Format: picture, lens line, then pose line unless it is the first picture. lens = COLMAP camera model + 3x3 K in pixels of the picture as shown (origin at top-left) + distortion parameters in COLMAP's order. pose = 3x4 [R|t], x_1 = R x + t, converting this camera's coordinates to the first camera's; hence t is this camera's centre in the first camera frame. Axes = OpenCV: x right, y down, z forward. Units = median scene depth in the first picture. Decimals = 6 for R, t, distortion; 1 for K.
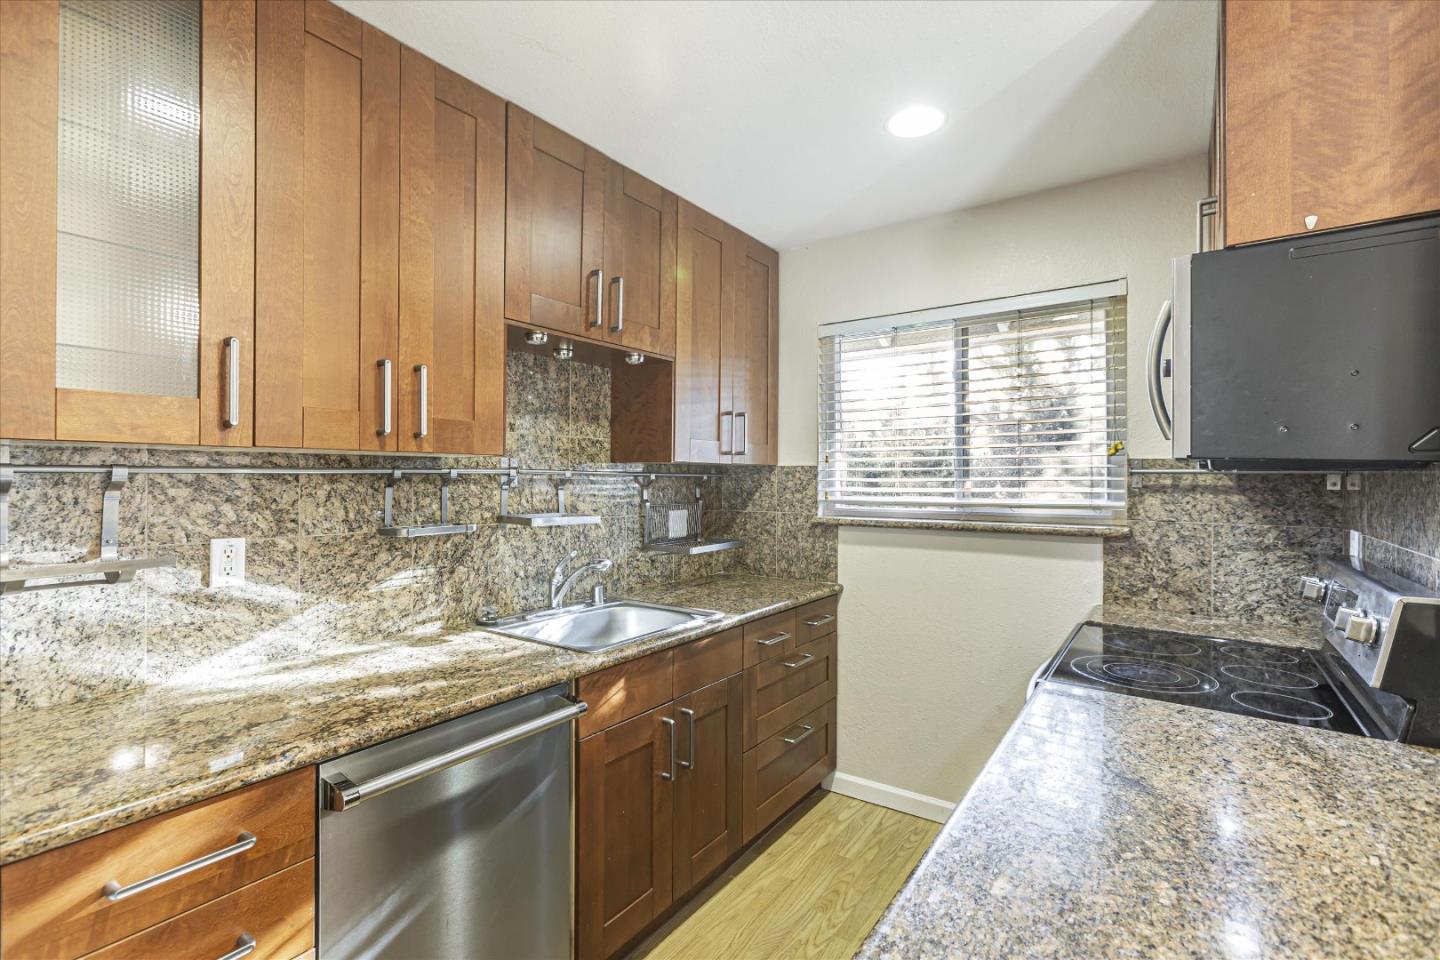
lens RADIAL K [[663.7, 0, 714.6], [0, 663.7, 475.3], [0, 0, 1]] dist [-0.010647, 0.011810]
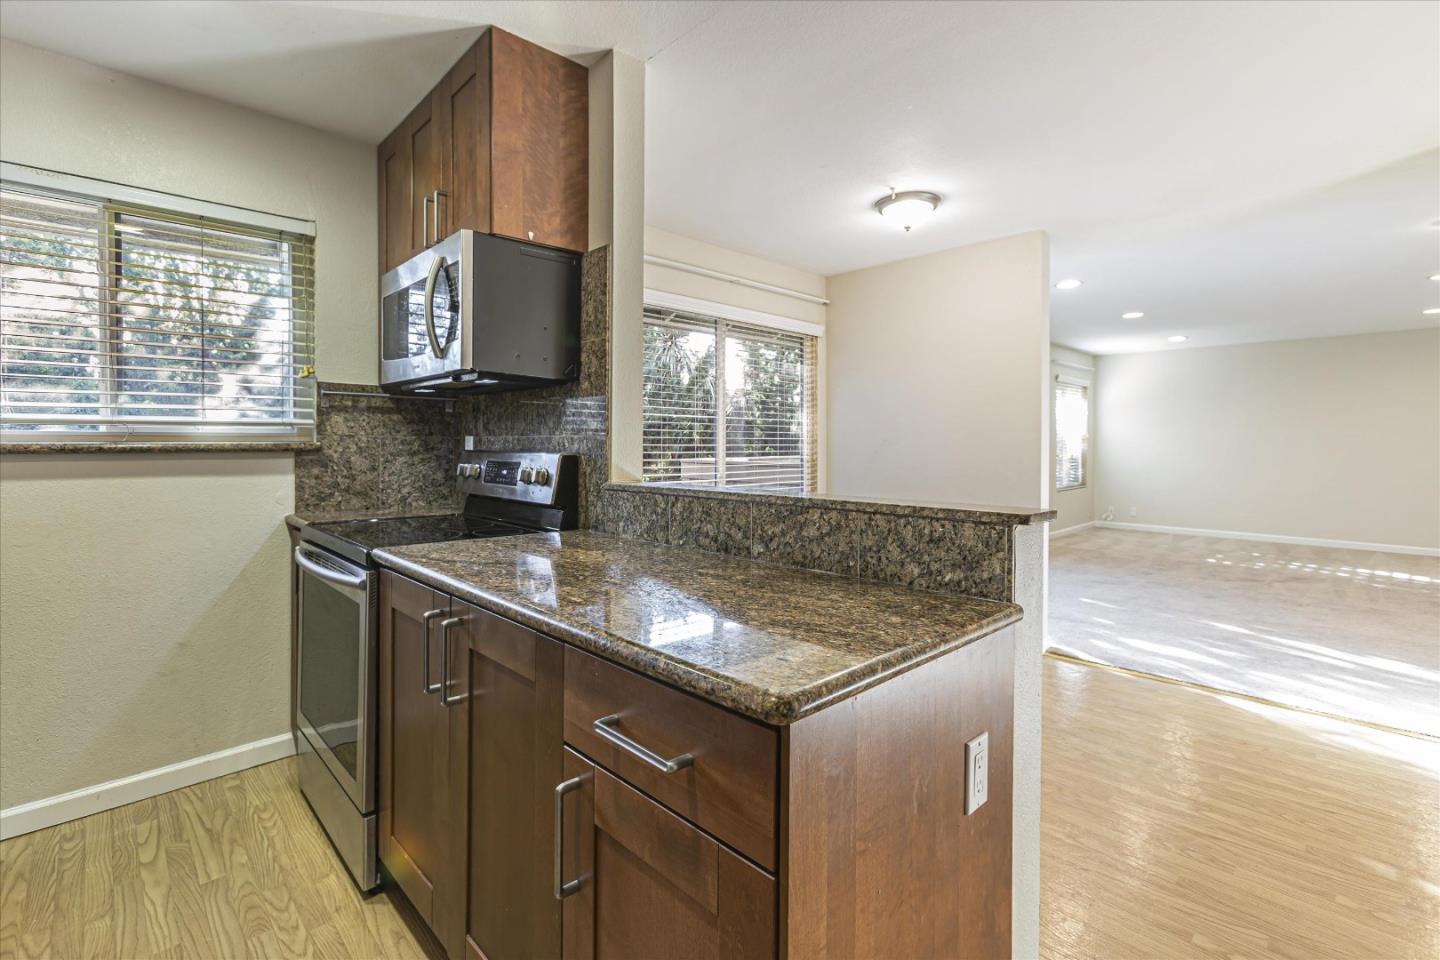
lens RADIAL K [[656.8, 0, 714.5], [0, 656.8, 445.7], [0, 0, 1]] dist [-0.001503, 0.005696]
pose [[0.188086, -0.005054, 0.982139, -0.372236], [-0.000233, 0.999987, 0.005190, 0.082724], [-0.982152, -0.001205, 0.188083, 0.122089]]
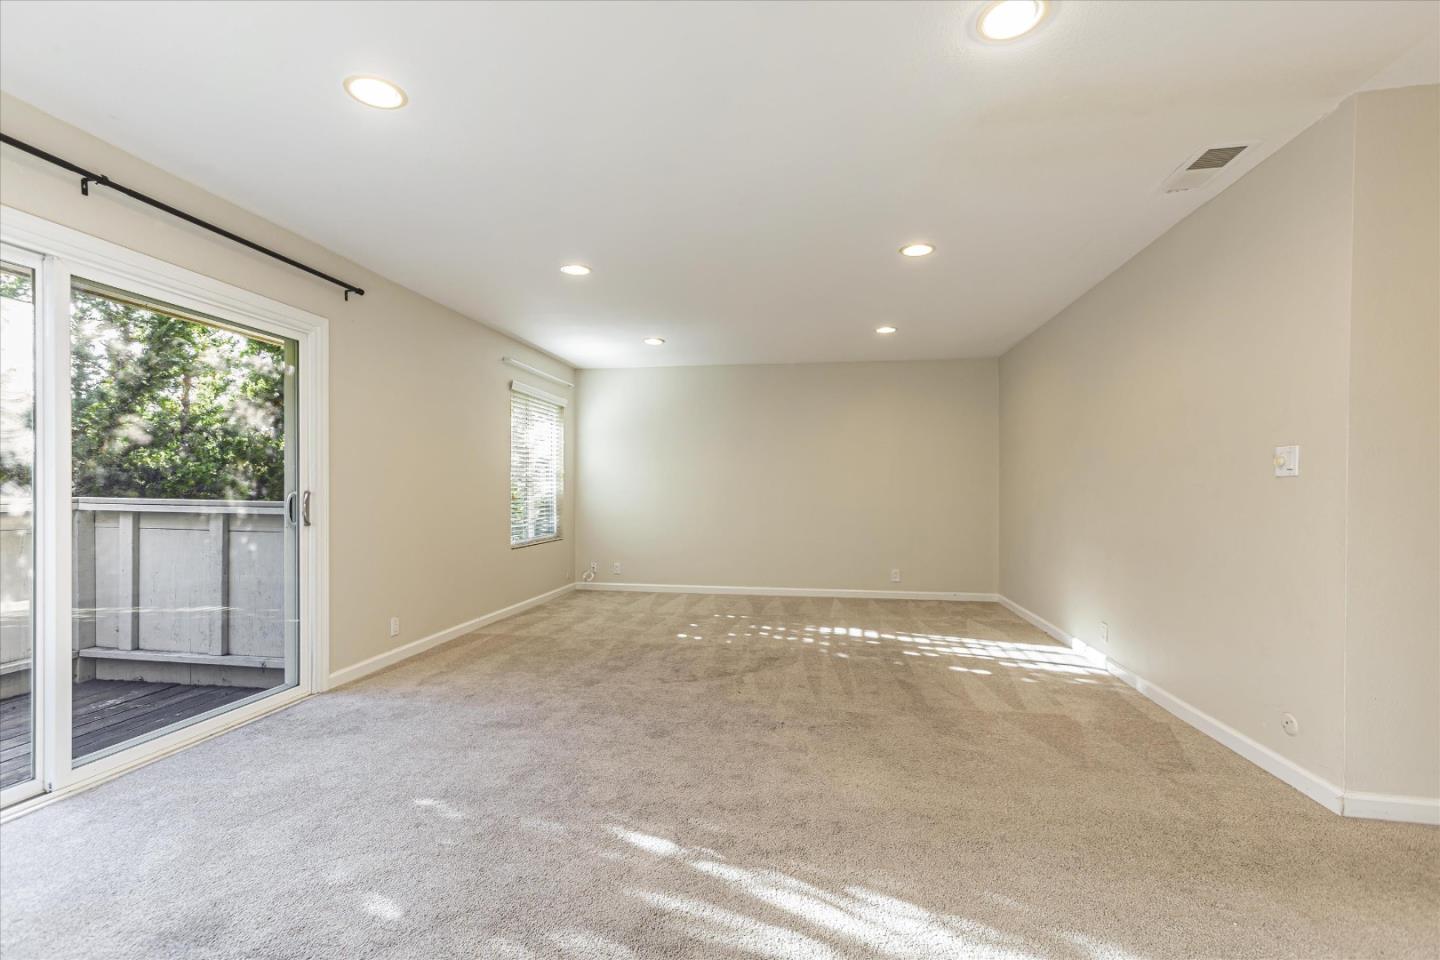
lens RADIAL K [[665.9, 0, 737.0], [0, 665.9, 491.1], [0, 0, 1]] dist [-0.013339, 0.019612]
pose [[-0.465560, -0.004568, 0.885004, 1.006469], [-0.004491, 0.999986, 0.002799, 0.124586], [-0.885005, -0.002672, -0.465574, -0.697136]]
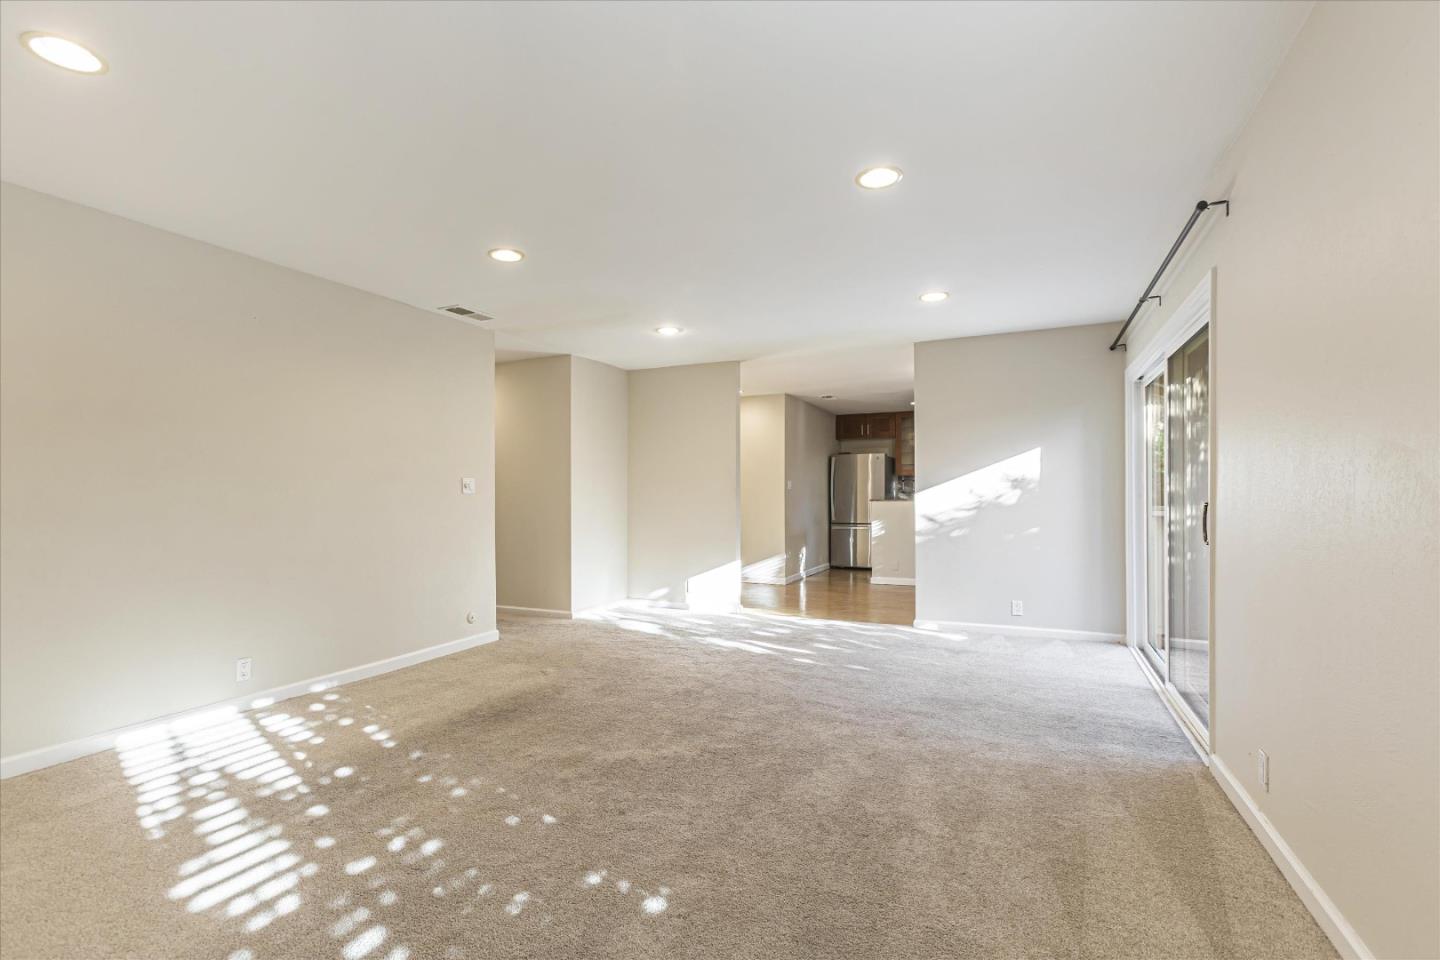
lens RADIAL K [[663.7, 0, 714.6], [0, 663.7, 475.3], [0, 0, 1]] dist [-0.010647, 0.011810]
pose [[0.185027, -0.029926, -0.982278, 4.046360], [0.005320, 0.999552, -0.029450, 0.105554], [0.982719, 0.000224, 0.185103, -1.710812]]
